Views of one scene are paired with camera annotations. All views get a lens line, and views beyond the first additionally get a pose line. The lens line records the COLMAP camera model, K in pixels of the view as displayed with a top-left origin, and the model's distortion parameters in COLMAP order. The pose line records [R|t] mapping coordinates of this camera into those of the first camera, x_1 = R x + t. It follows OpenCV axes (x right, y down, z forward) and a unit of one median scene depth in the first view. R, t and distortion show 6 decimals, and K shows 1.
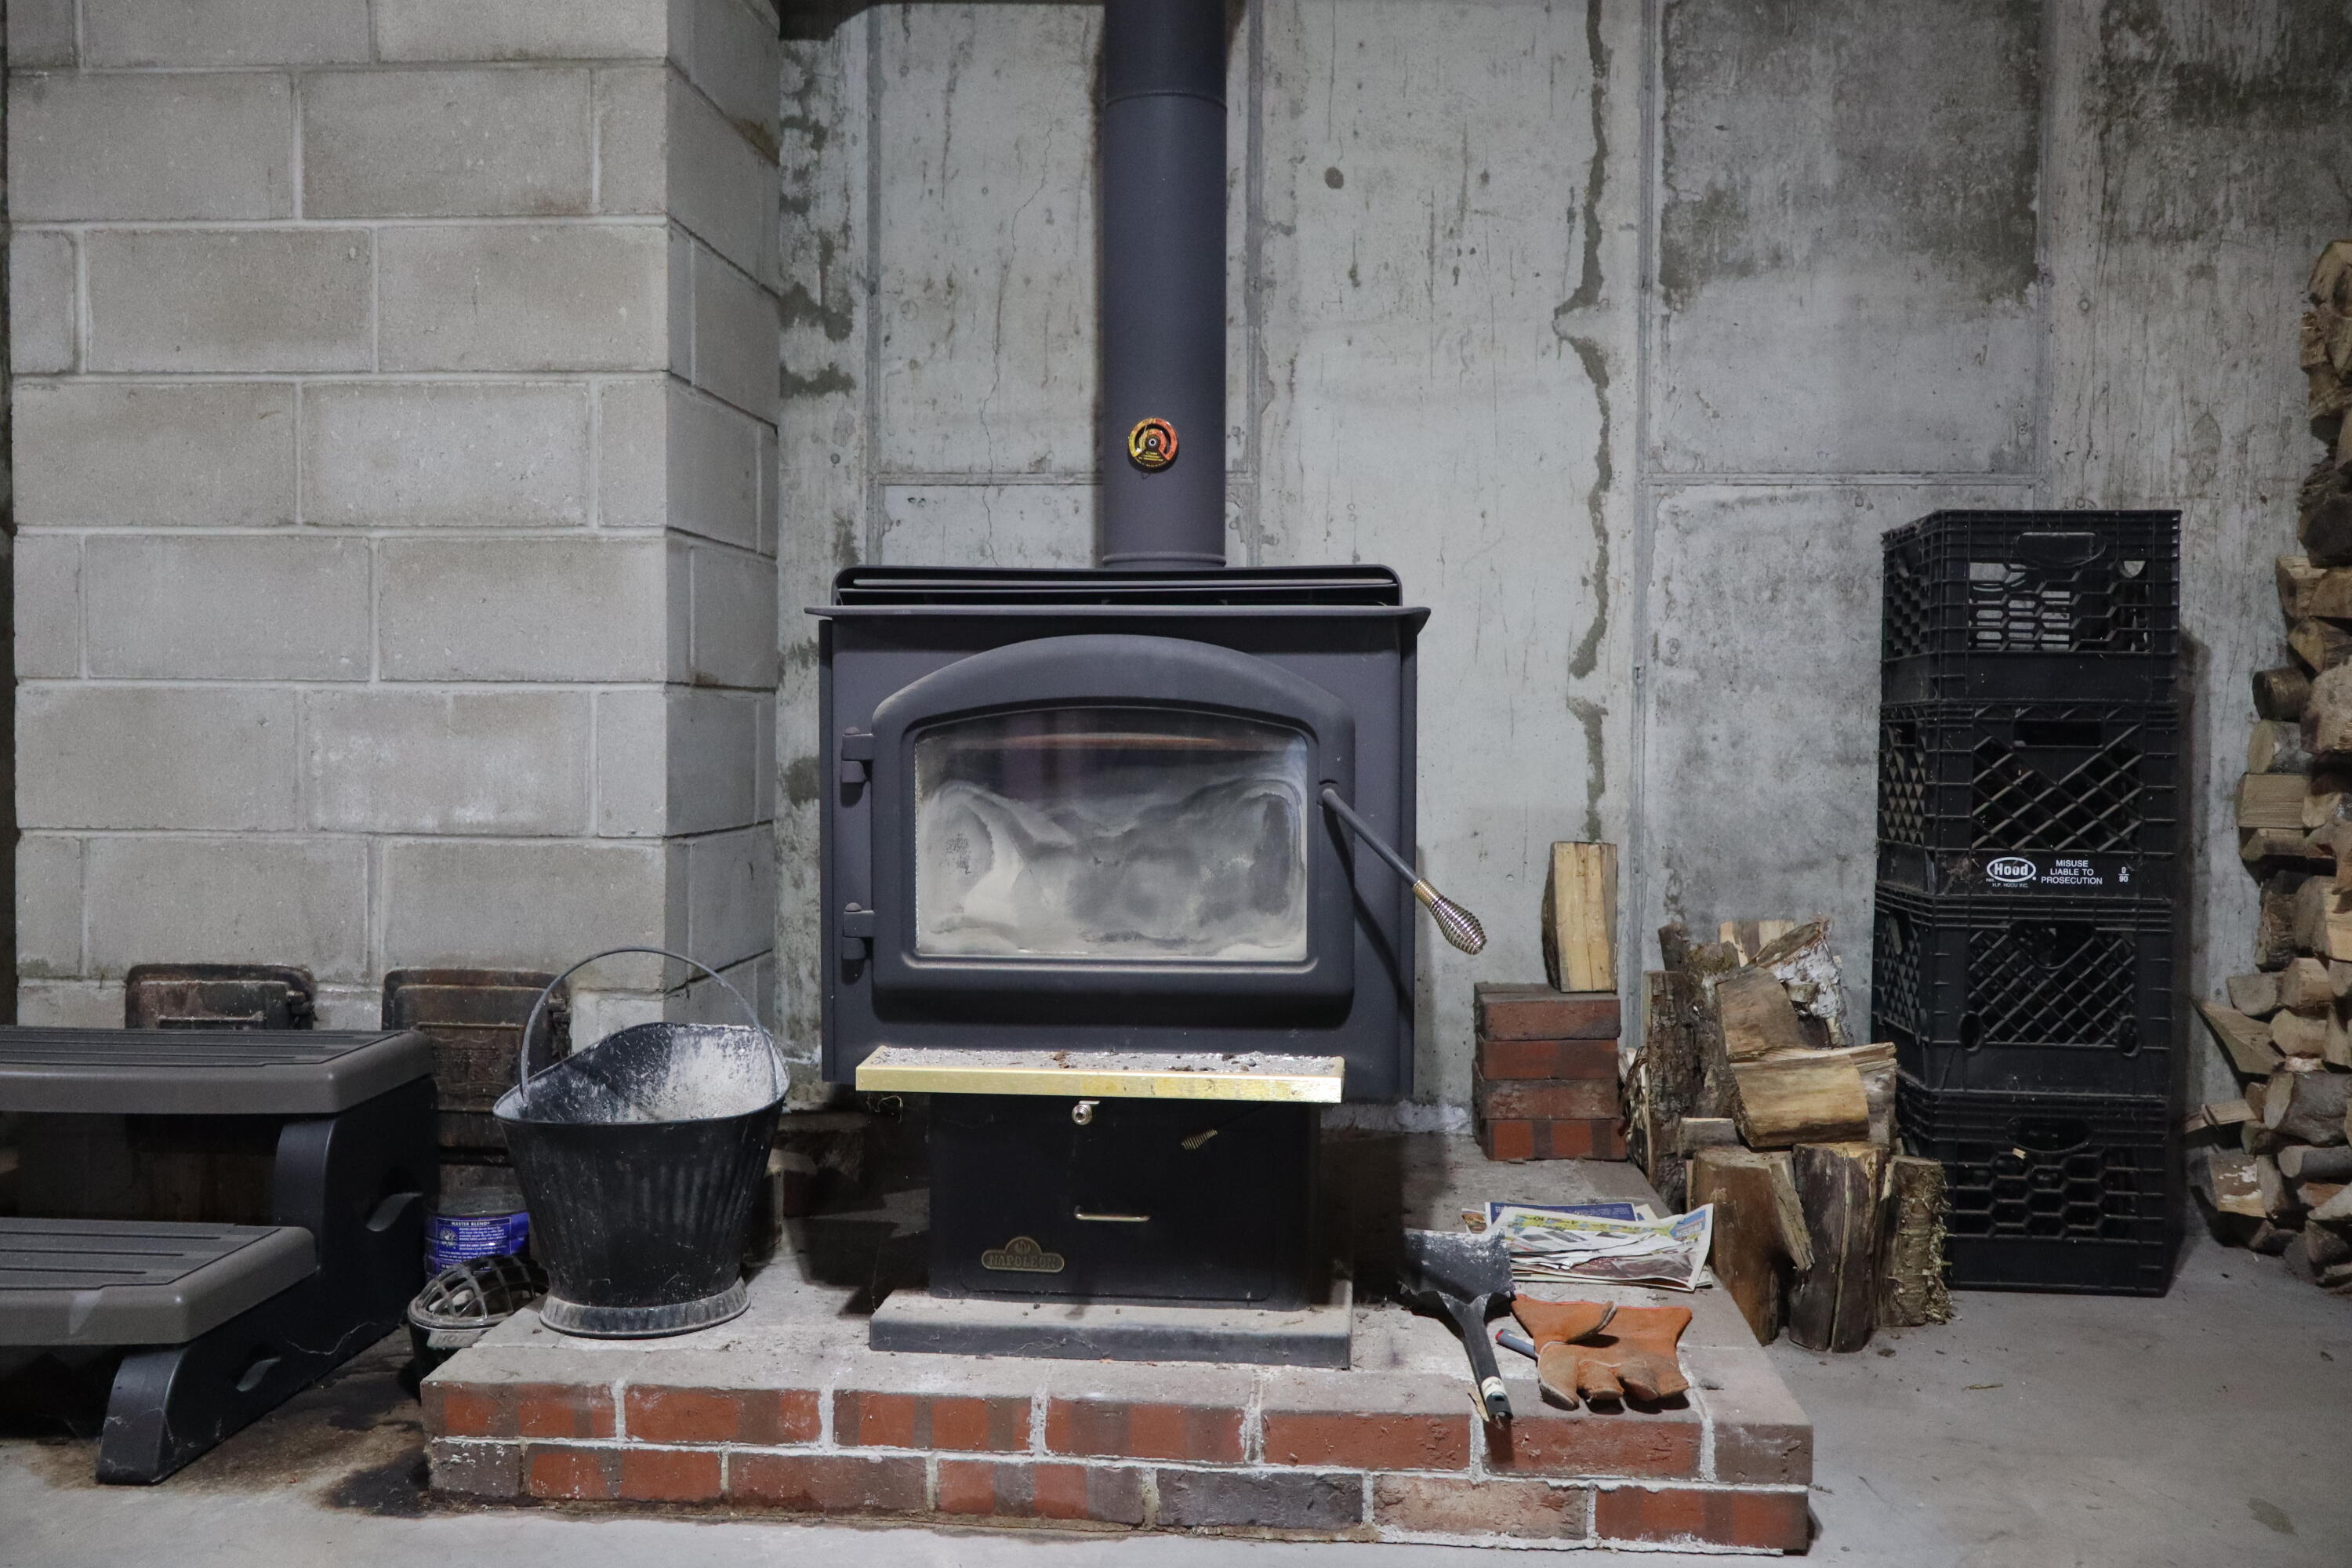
lens RADIAL K [[1965.2, 0, 1184.9], [0, 1965.2, 783.6], [0, 0, 1]] dist [-0.026670, 0.025069]
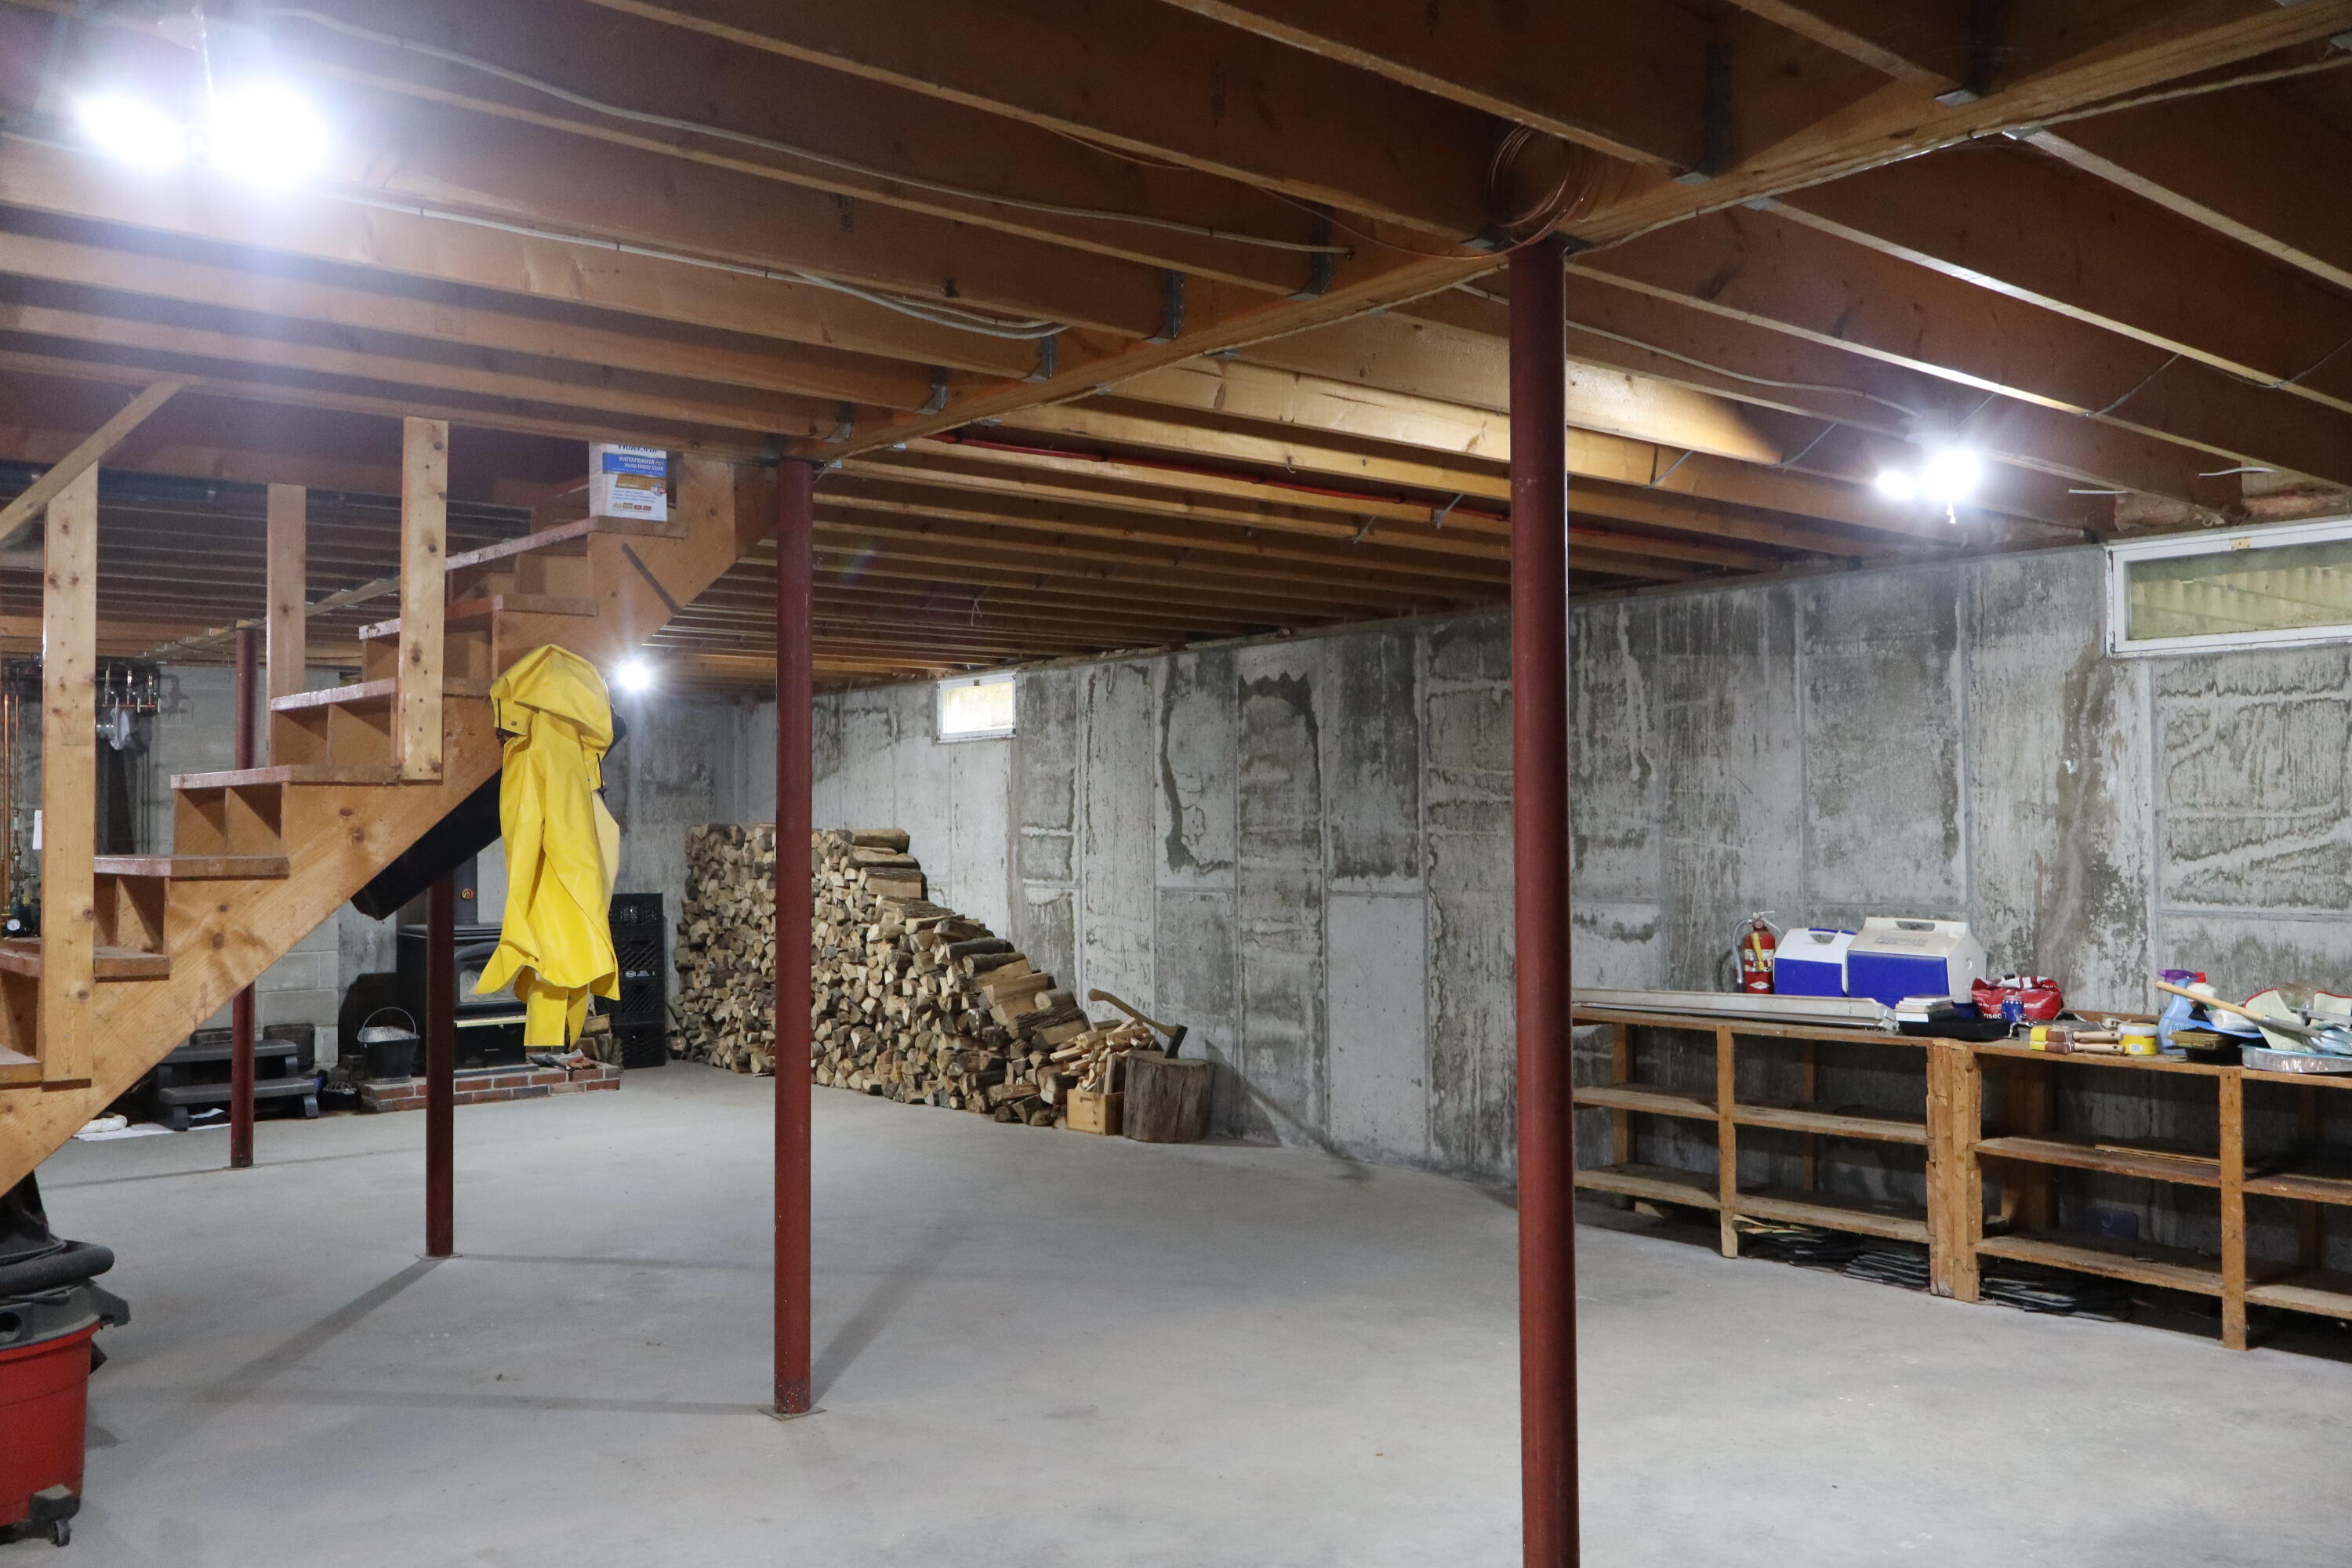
lens RADIAL K [[1965.2, 0, 1180.7], [0, 1965.2, 790.2], [0, 0, 1]] dist [-0.026670, 0.025069]
pose [[0.718994, -0.002014, 0.695014, -1.690606], [0.035906, 0.998768, -0.034251, -0.167366], [-0.694088, 0.049582, 0.718180, -2.945933]]
